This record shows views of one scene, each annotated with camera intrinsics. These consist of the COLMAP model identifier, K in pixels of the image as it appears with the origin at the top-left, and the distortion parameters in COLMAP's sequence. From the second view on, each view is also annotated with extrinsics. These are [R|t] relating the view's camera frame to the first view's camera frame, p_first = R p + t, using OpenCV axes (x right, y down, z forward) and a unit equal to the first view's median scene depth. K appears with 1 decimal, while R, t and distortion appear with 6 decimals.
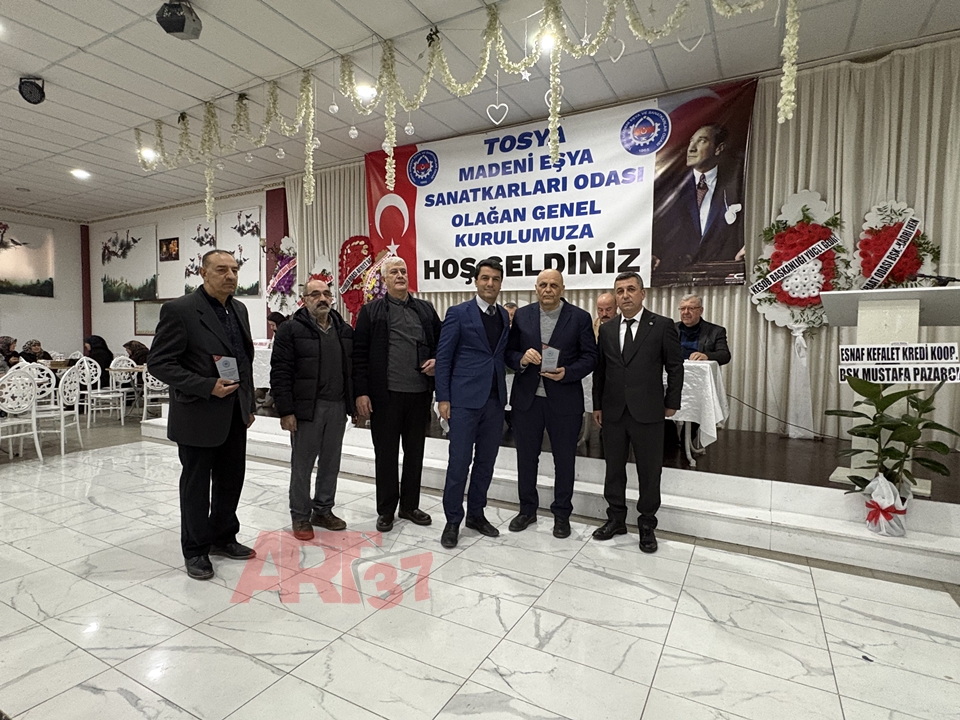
lens RADIAL K [[515.4, 0, 477.4], [0, 515.4, 359.0], [0, 0, 1]] dist [0.002703, 0.001097]
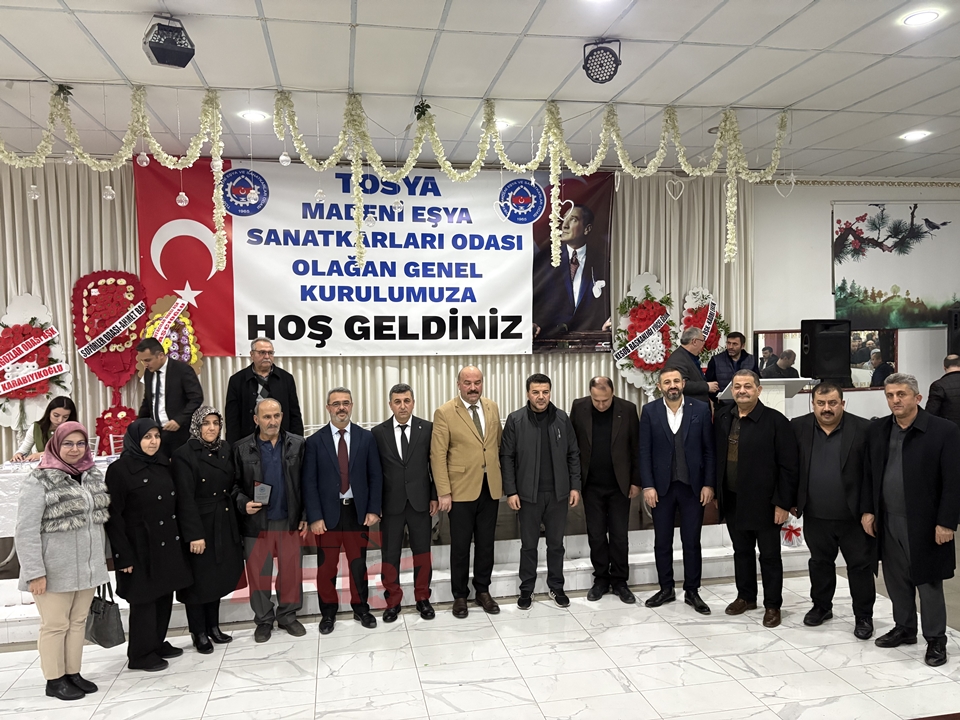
lens RADIAL K [[731.5, 0, 480.0], [0, 731.5, 360.0], [0, 0, 1]] dist [0.198333, -0.524006]
pose [[0.770094, -0.042654, 0.636503, -0.596054], [0.059775, 0.998197, -0.005429, -0.112053], [-0.635124, 0.042228, 0.771255, -0.045519]]
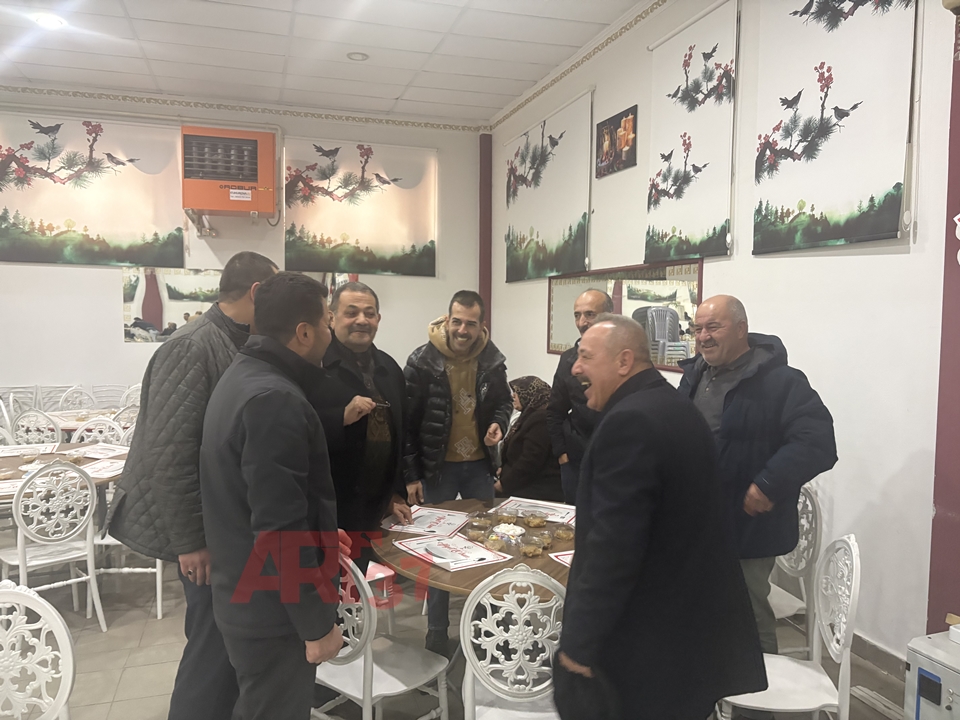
lens RADIAL K [[737.2, 0, 488.2], [0, 737.2, 360.1], [0, 0, 1]] dist [0.039436, -0.055919]
pose [[0.733747, 0.040449, -0.678218, -0.477938], [-0.030015, 0.999181, 0.027119, -0.102676], [0.678760, 0.000458, 0.734360, 0.887764]]
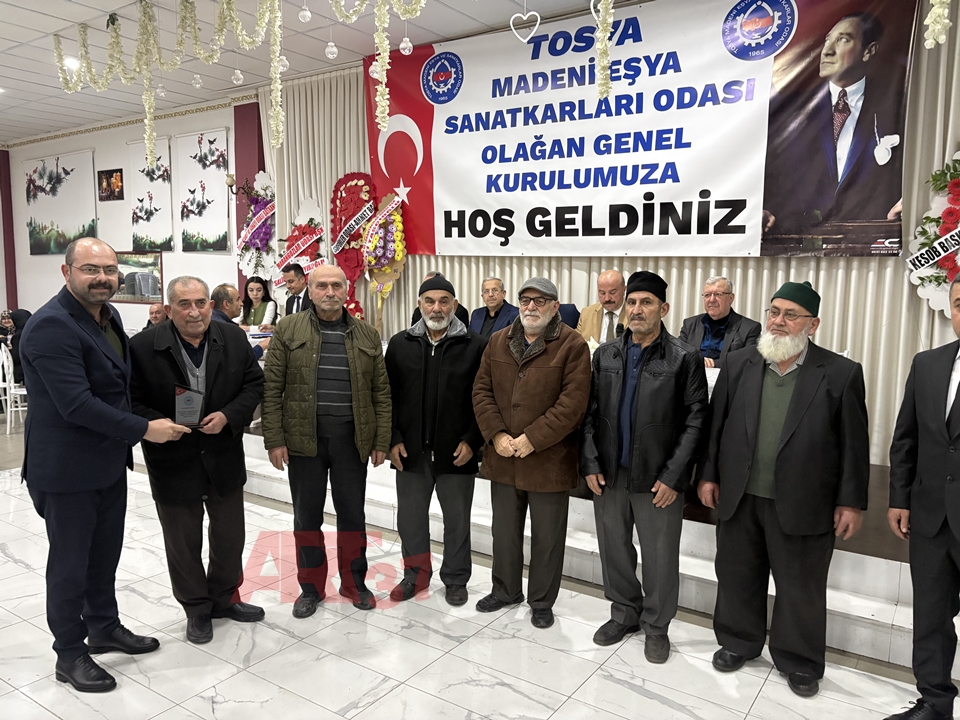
lens RADIAL K [[731.5, 0, 483.0], [0, 731.5, 358.6], [0, 0, 1]] dist [0.031341, -0.021957]
pose [[0.995756, 0.008822, -0.091605, 0.050577], [-0.003030, 0.997998, 0.063170, -0.056505], [0.091979, -0.062625, 0.993790, -0.019905]]
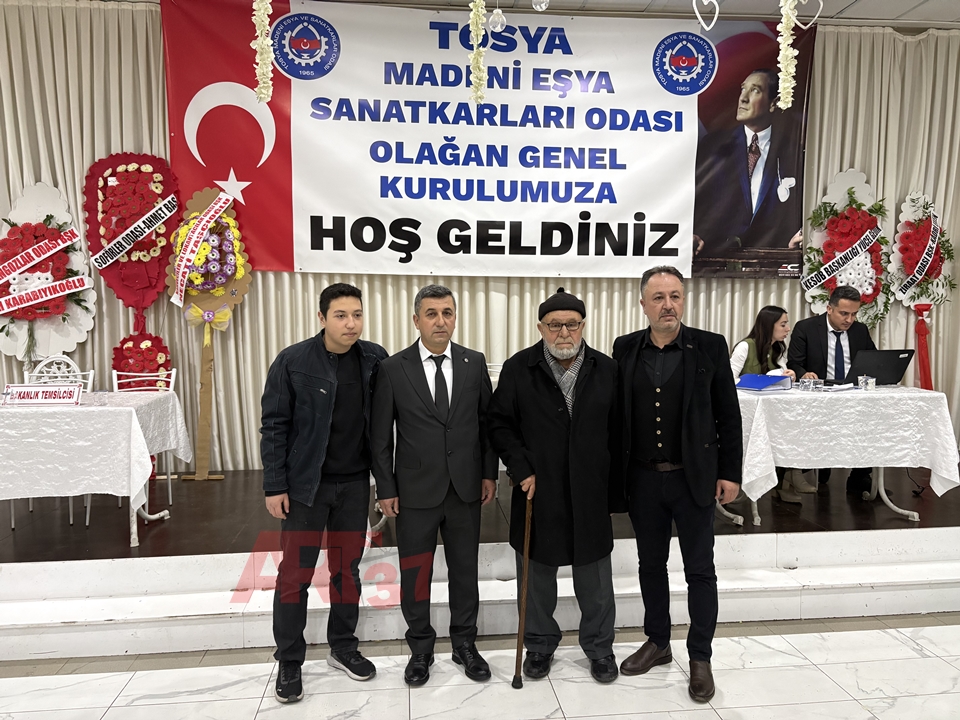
lens RADIAL K [[737.2, 0, 488.2], [0, 737.2, 360.1], [0, 0, 1]] dist [0.039436, -0.055919]
pose [[0.821471, -0.053857, 0.567701, -0.456695], [0.039189, 0.998508, 0.038021, -0.065432], [-0.568902, -0.008985, 0.822356, 0.261654]]
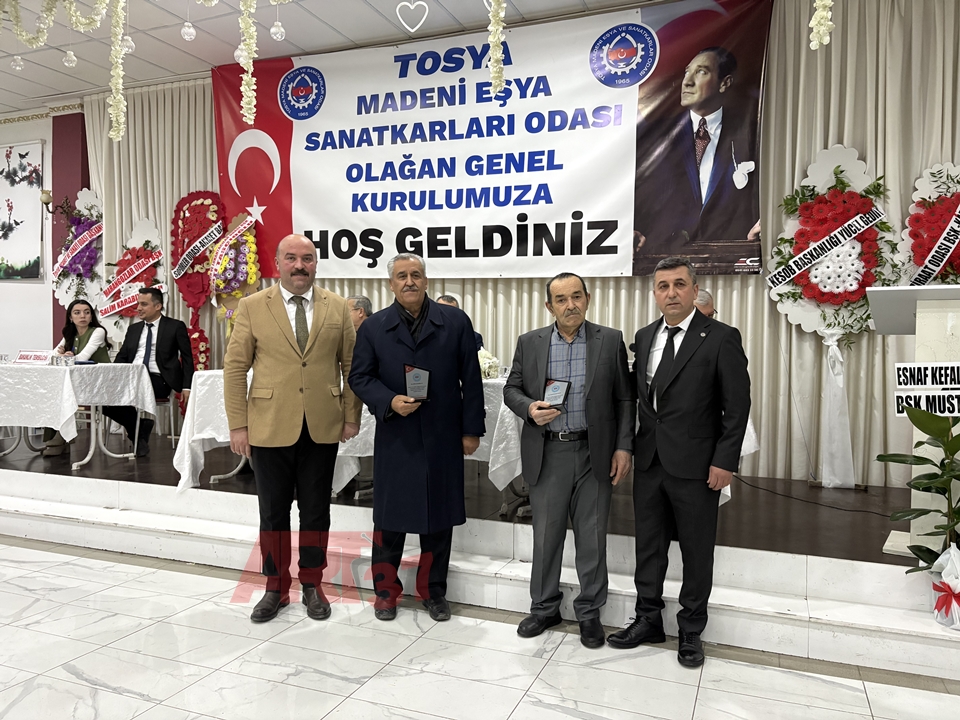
lens RADIAL K [[731.5, 0, 483.0], [0, 731.5, 358.6], [0, 0, 1]] dist [0.031341, -0.021957]
pose [[0.991528, -0.003557, 0.129845, 0.002461], [0.005668, 0.999858, -0.015896, -0.010152], [-0.129770, 0.016497, 0.991407, 0.032438]]
